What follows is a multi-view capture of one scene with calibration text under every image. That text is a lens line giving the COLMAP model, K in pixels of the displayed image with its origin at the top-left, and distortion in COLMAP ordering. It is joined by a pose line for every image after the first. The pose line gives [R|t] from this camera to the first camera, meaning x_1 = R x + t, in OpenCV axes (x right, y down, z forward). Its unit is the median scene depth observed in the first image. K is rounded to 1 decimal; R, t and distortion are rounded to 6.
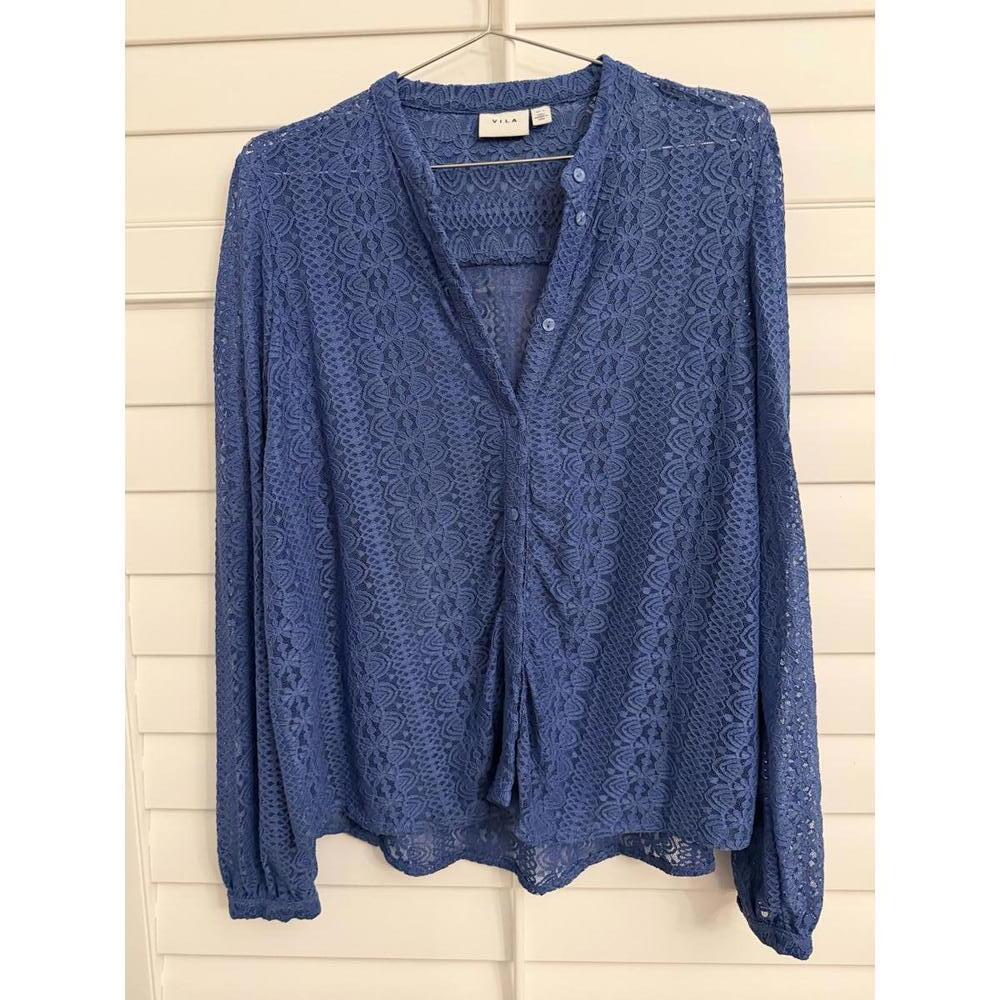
lens RADIAL K [[920.8, 0, 480.6], [0, 920.8, 528.5], [0, 0, 1]] dist [0.031966, -0.118506]
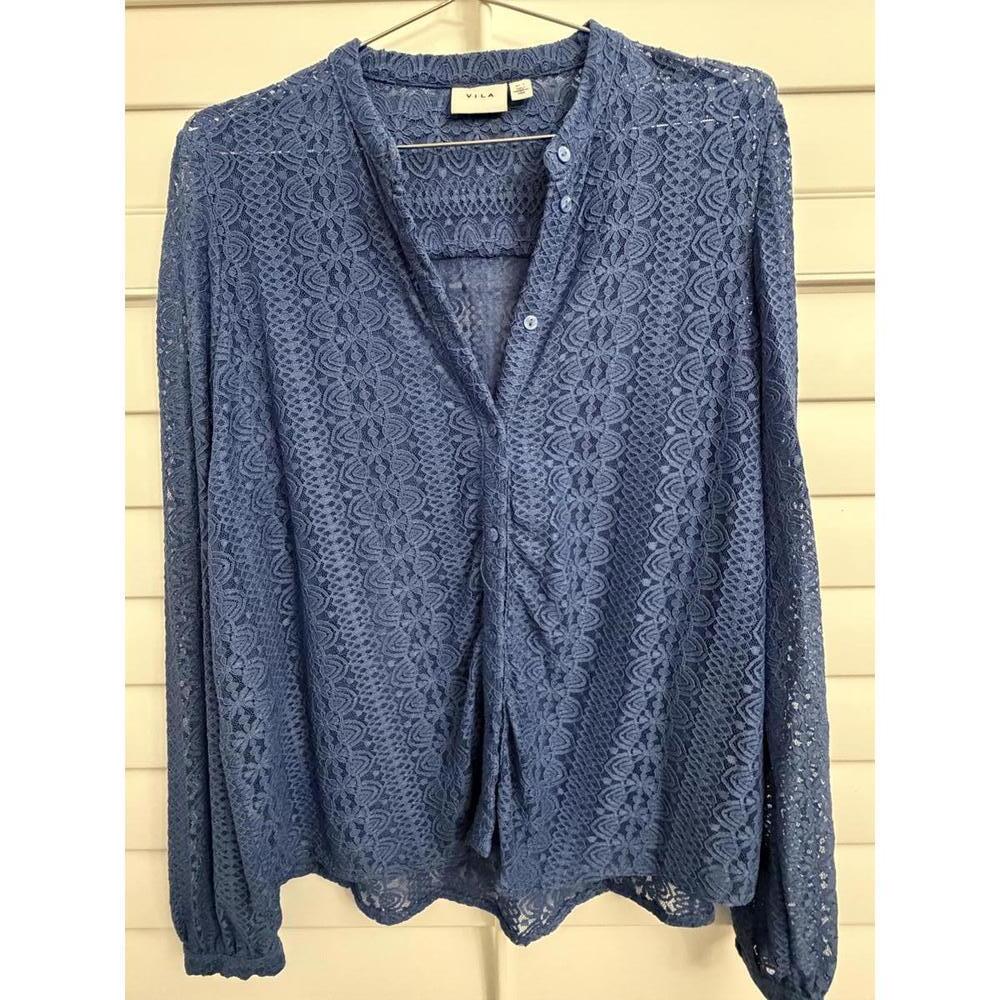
lens RADIAL K [[791.2, 0, 496.3], [0, 791.2, 506.0], [0, 0, 1]] dist [-0.052077, 0.065325]
pose [[0.999481, -0.004601, 0.031886, 0.015351], [0.004788, 0.999972, -0.005793, -0.039205], [-0.031858, 0.005942, 0.999475, 0.236474]]
